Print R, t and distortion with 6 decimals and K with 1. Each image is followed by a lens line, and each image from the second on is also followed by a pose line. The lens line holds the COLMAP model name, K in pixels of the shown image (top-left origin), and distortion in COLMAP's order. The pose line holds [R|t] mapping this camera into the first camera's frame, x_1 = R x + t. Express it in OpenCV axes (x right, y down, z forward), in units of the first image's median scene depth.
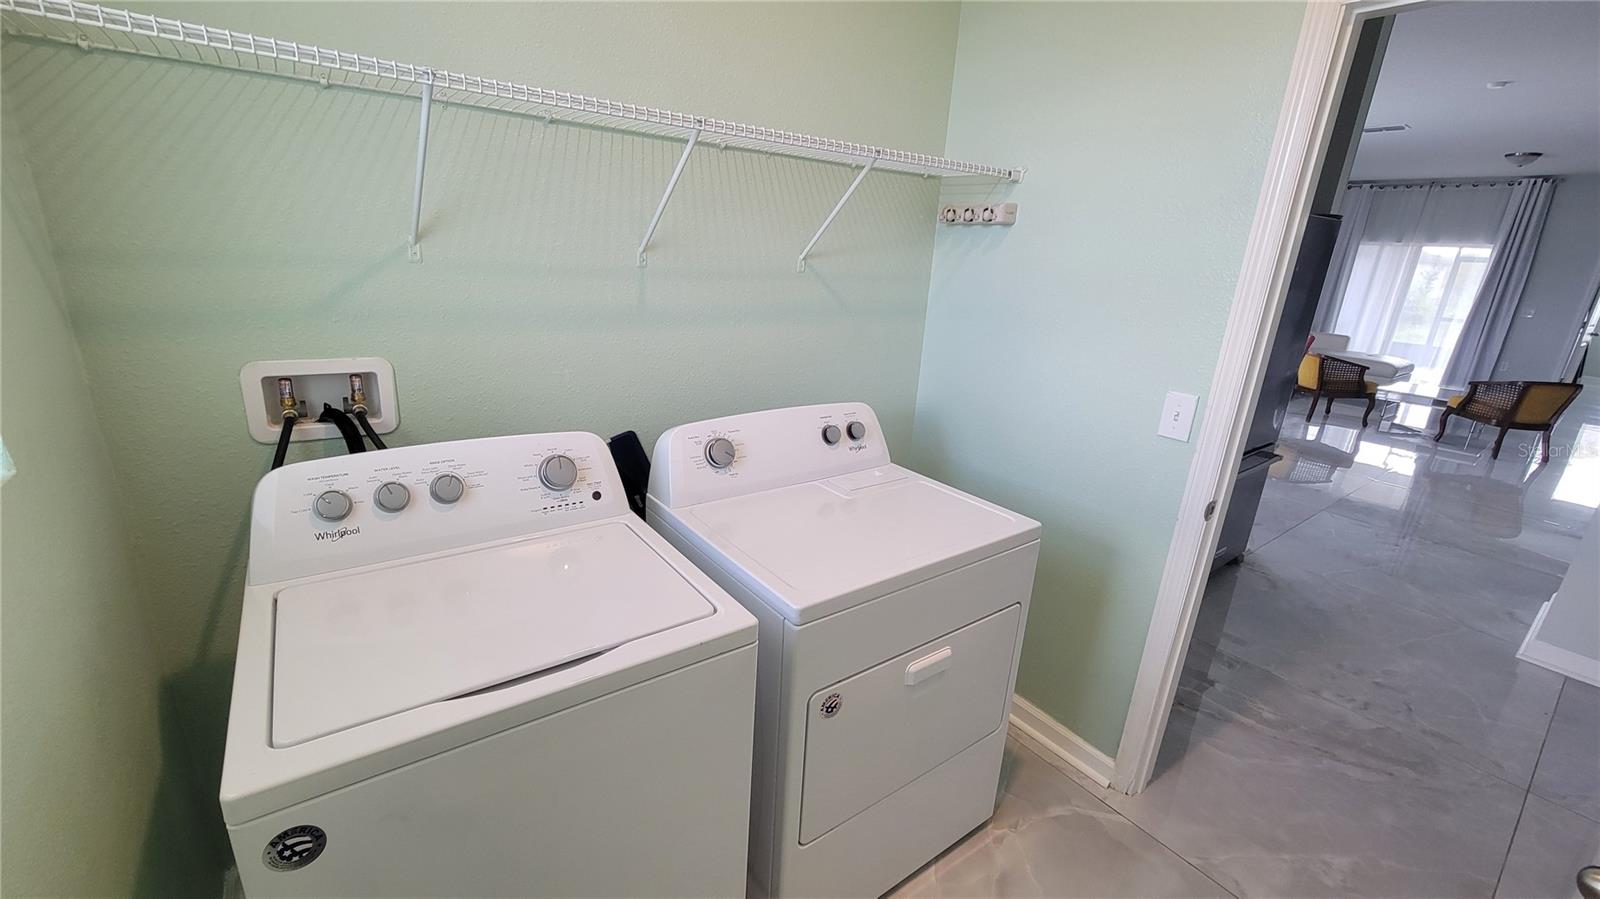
lens RADIAL K [[652.2, 0, 798.8], [0, 652.2, 444.1], [0, 0, 1]] dist [-0.003849, 0.000776]
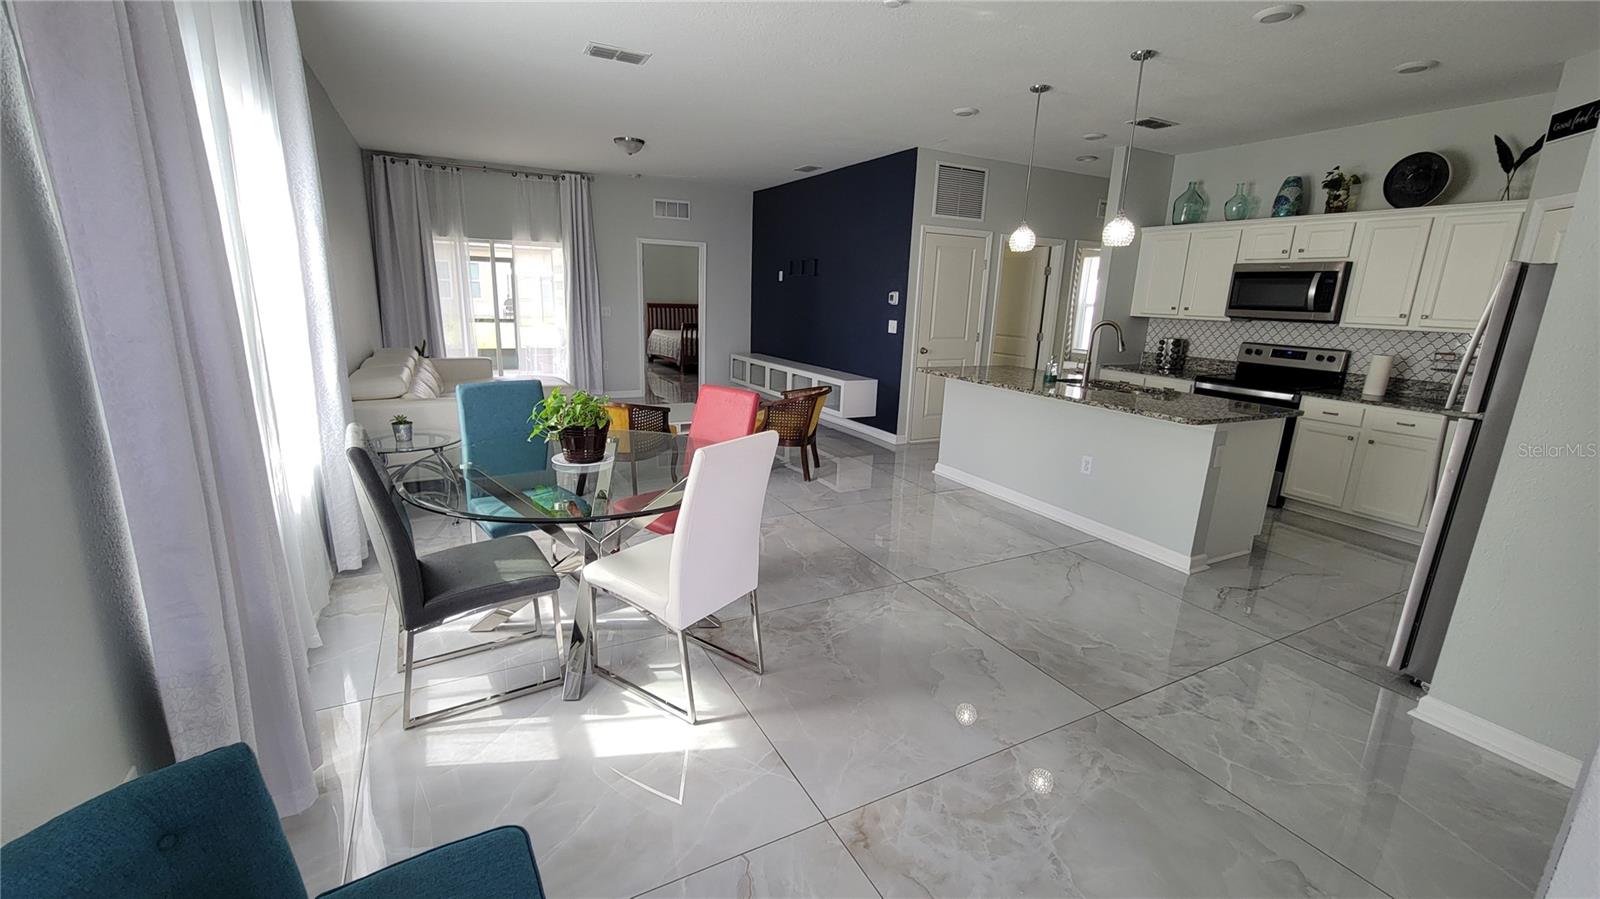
lens RADIAL K [[652.2, 0, 791.4], [0, 652.2, 450.1], [0, 0, 1]] dist [-0.003849, 0.000776]
pose [[0.159482, -0.282032, 0.946057, 0.197933], [0.274040, 0.933307, 0.232034, -0.204661], [-0.948403, 0.222252, 0.226134, 0.711380]]
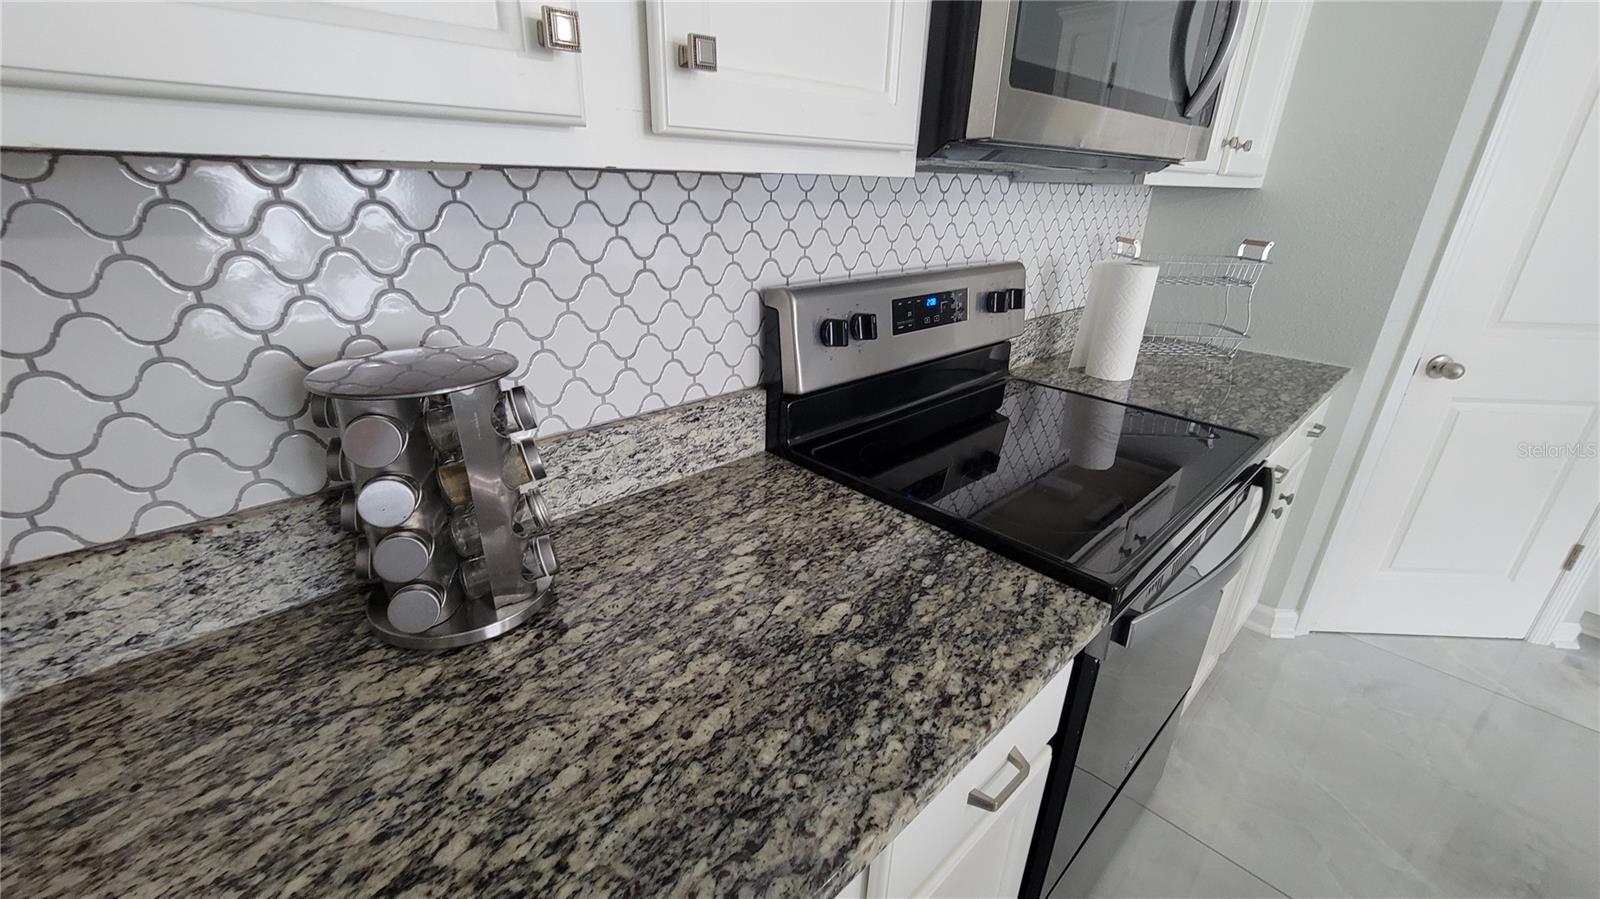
lens RADIAL K [[652.2, 0, 793.0], [0, 652.2, 450.5], [0, 0, 1]] dist [-0.003849, 0.000776]
pose [[-0.988419, -0.028074, -0.149131, 1.149711], [-0.117742, 0.761856, 0.636955, -0.051084], [0.095735, 0.647137, -0.756339, 0.461694]]
